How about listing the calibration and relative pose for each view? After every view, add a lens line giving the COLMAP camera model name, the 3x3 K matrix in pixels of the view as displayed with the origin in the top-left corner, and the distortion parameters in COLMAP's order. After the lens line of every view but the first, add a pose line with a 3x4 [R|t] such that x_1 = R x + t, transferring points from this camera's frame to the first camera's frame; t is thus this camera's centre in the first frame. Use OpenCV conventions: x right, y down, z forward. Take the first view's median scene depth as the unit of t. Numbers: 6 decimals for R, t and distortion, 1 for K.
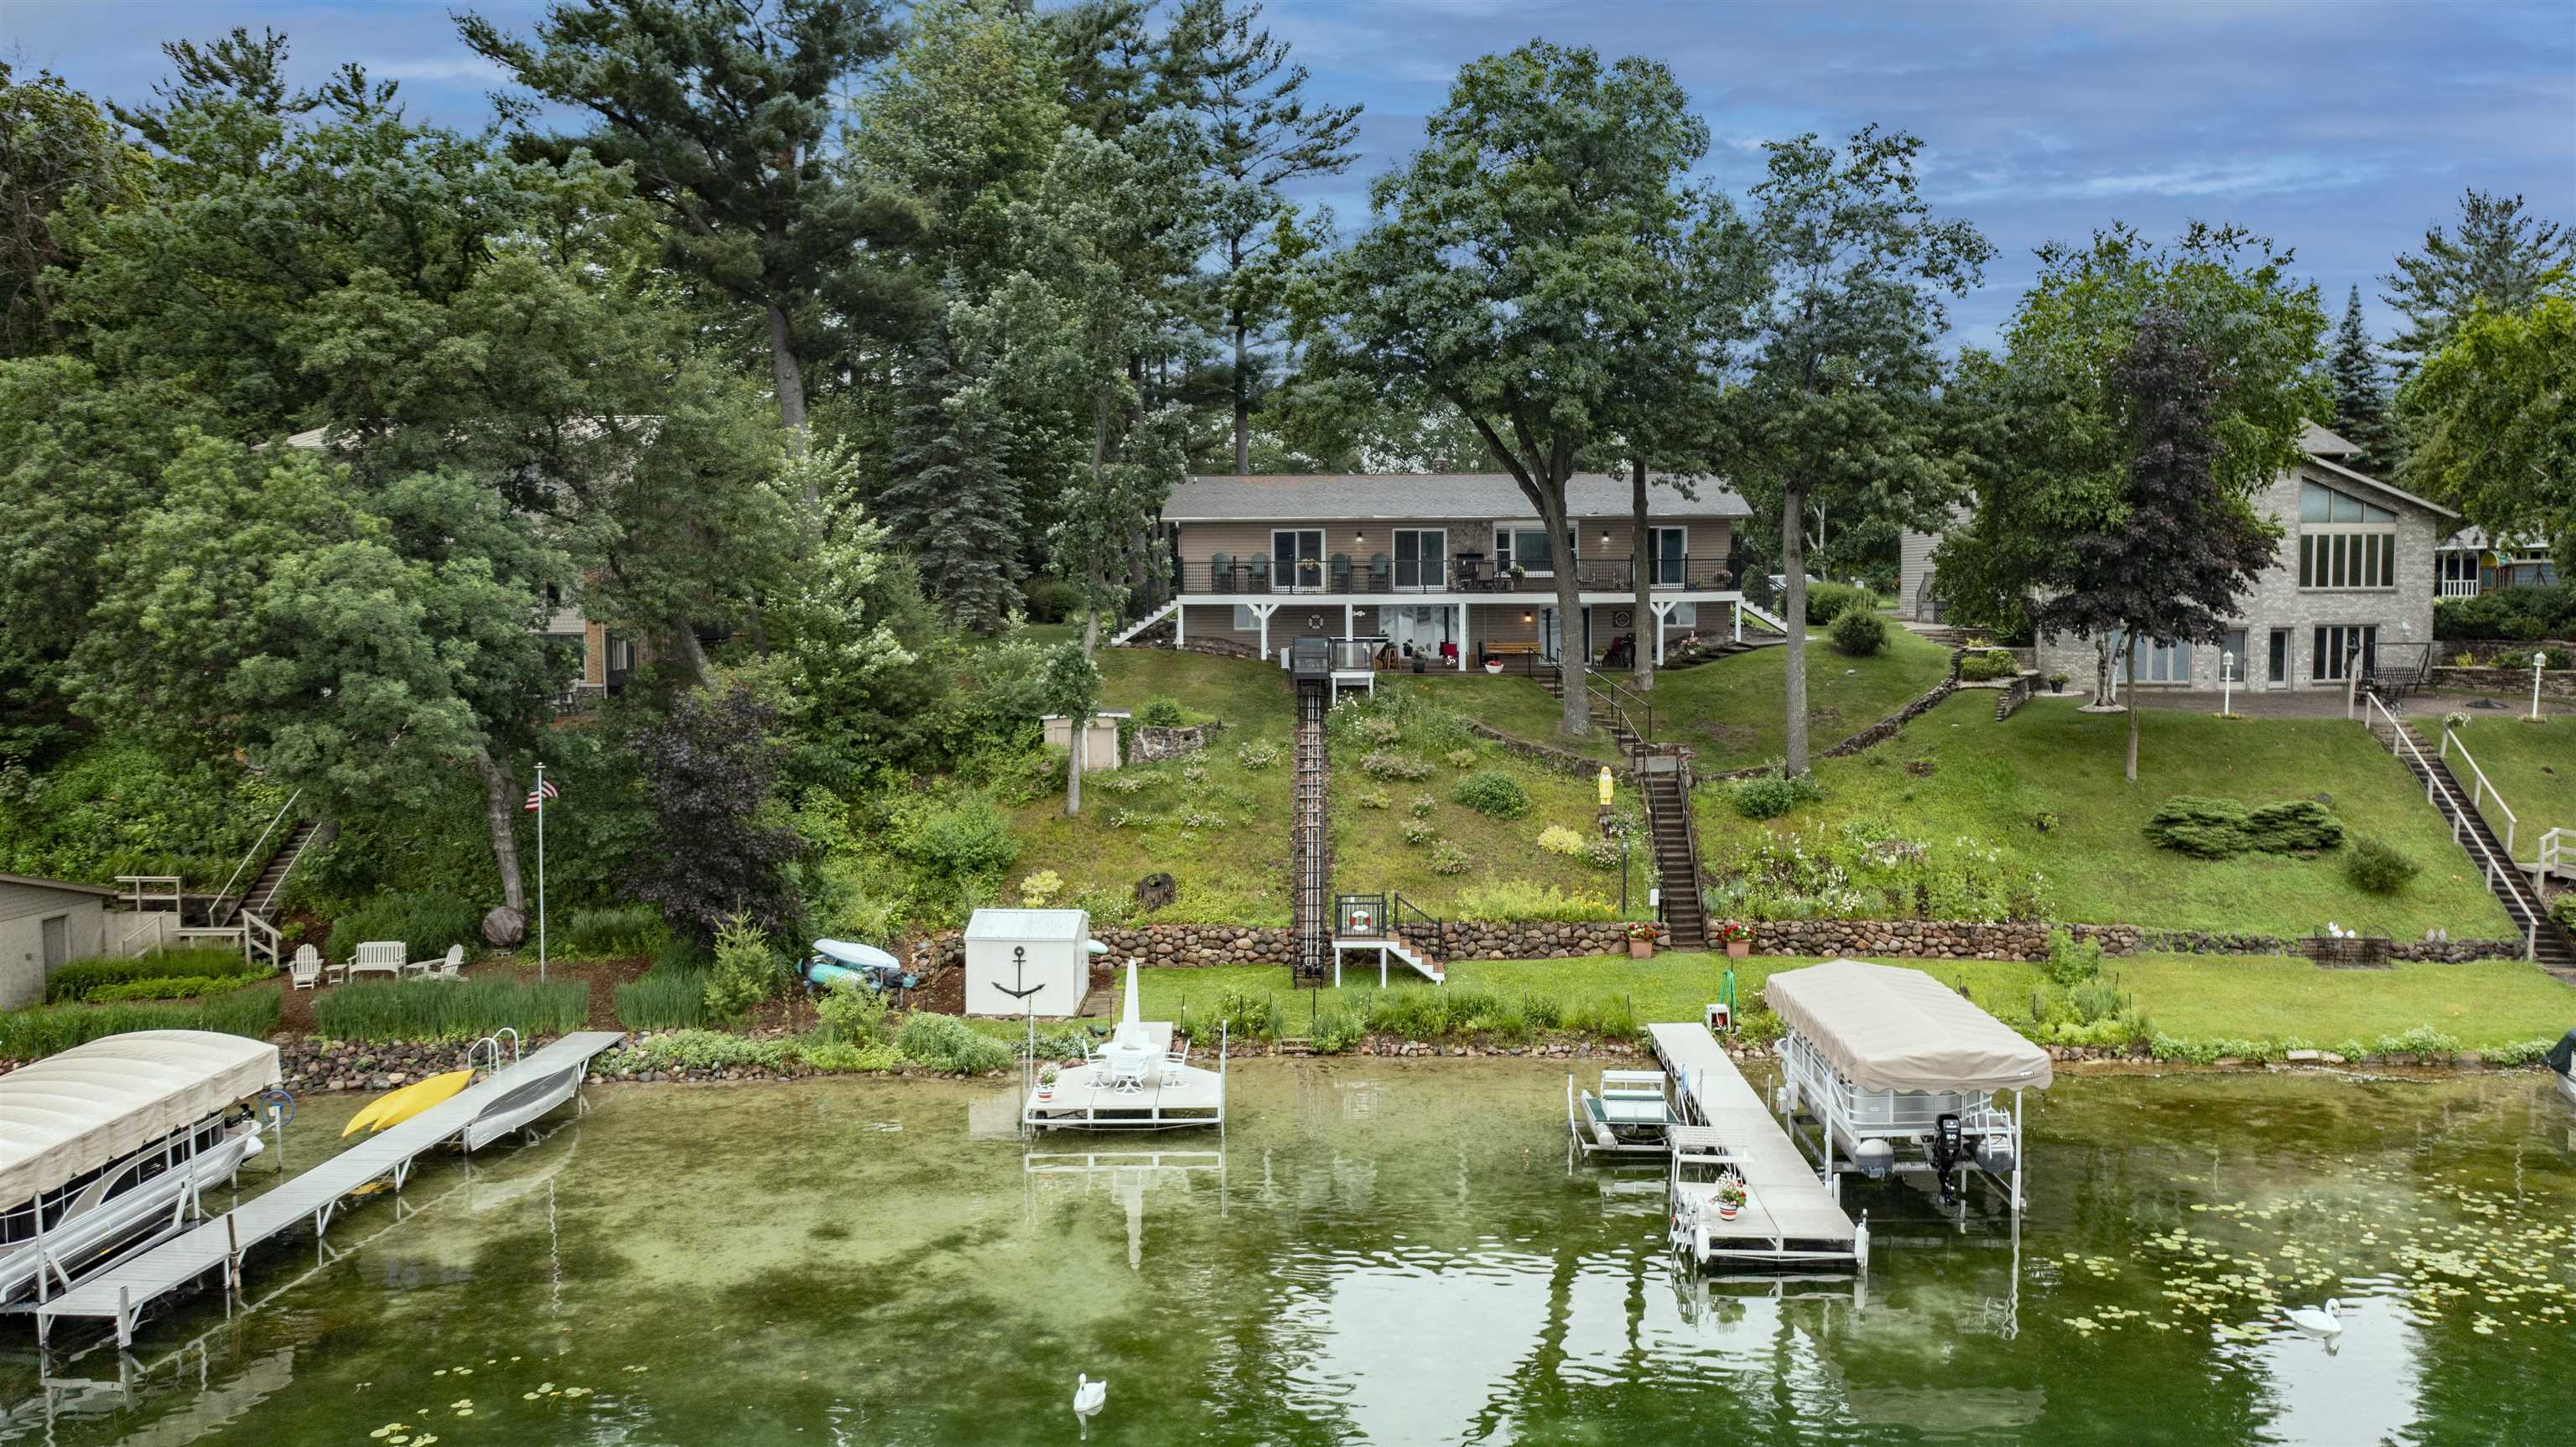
lens RADIAL K [[2044.1, 0, 1288.0], [0, 2044.1, 723.5], [0, 0, 1]] dist [-0.018670, 0.006351]
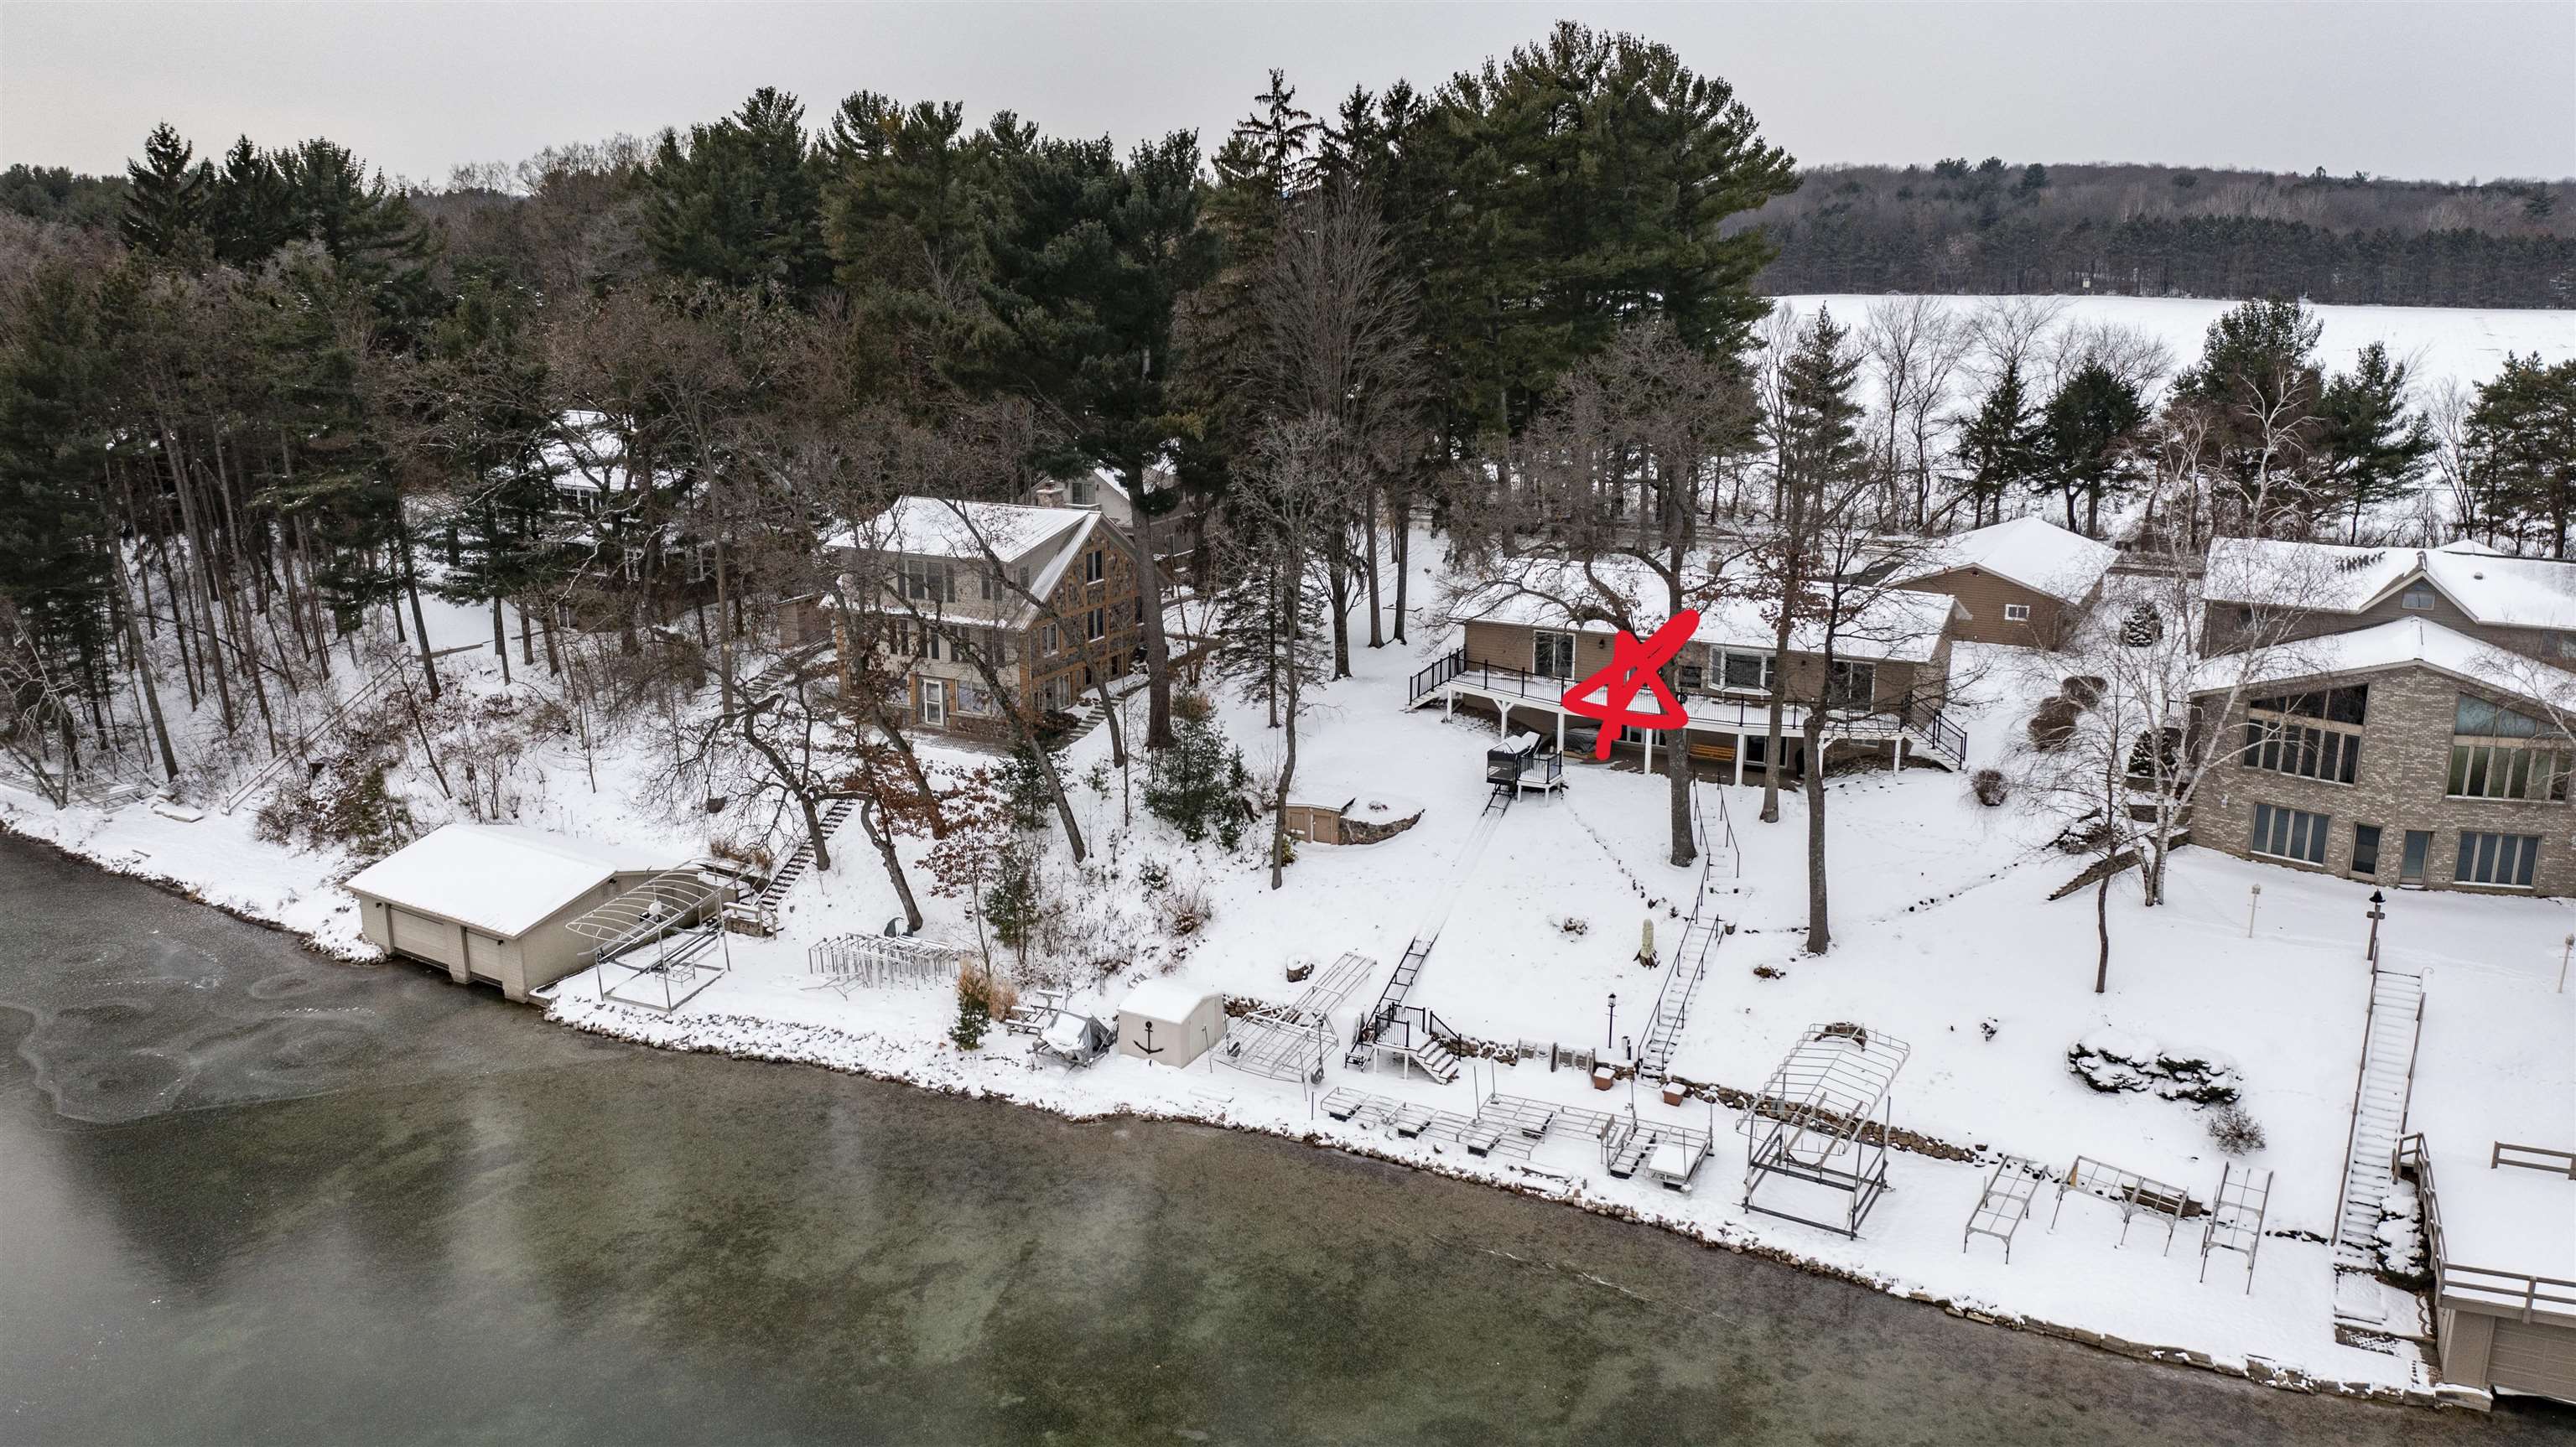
lens RADIAL K [[2044.1, 0, 1288.0], [0, 2044.1, 723.5], [0, 0, 1]] dist [-0.018670, 0.006351]
pose [[0.896473, 0.115751, -0.427713, 0.520898], [-0.034955, 0.980742, 0.192153, -0.359117], [0.441718, -0.157310, 0.883255, -0.215452]]
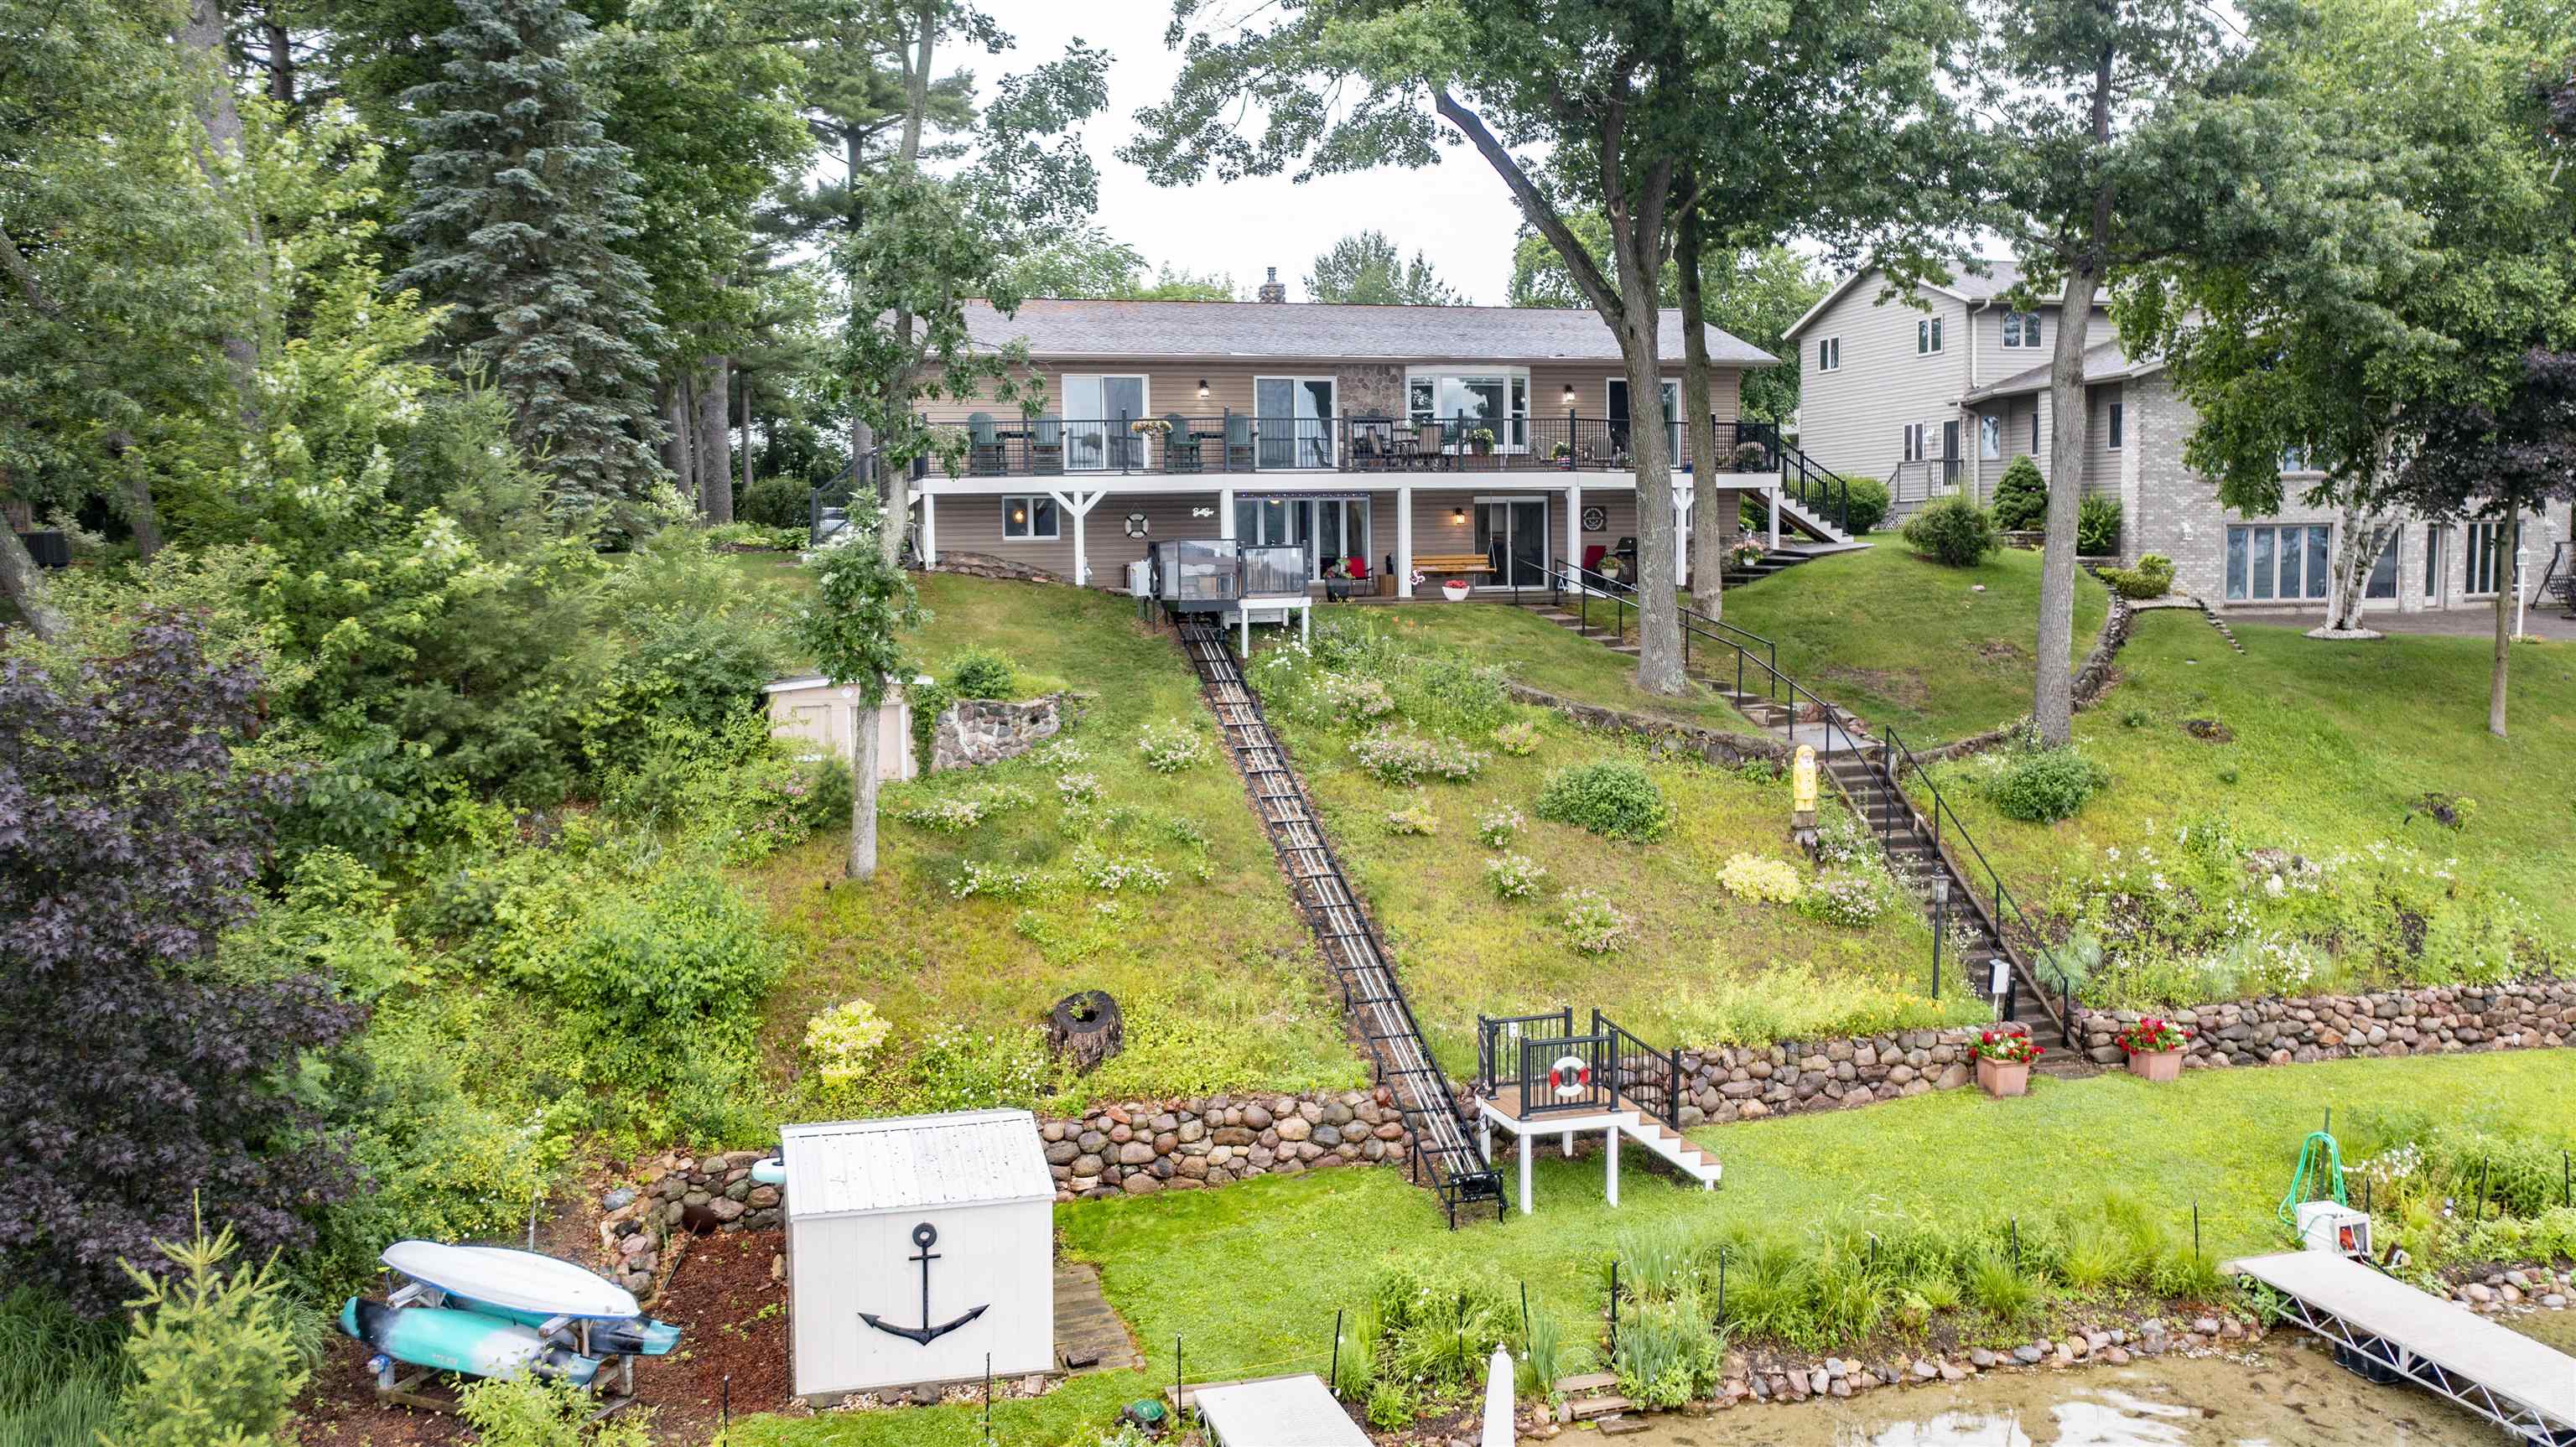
lens RADIAL K [[2044.1, 0, 1288.0], [0, 2044.1, 723.5], [0, 0, 1]] dist [-0.018670, 0.006351]
pose [[0.957635, -0.032692, 0.286124, -0.161295], [0.028850, 0.999428, 0.017634, 0.000653], [-0.286537, -0.008632, 0.958030, 0.525872]]
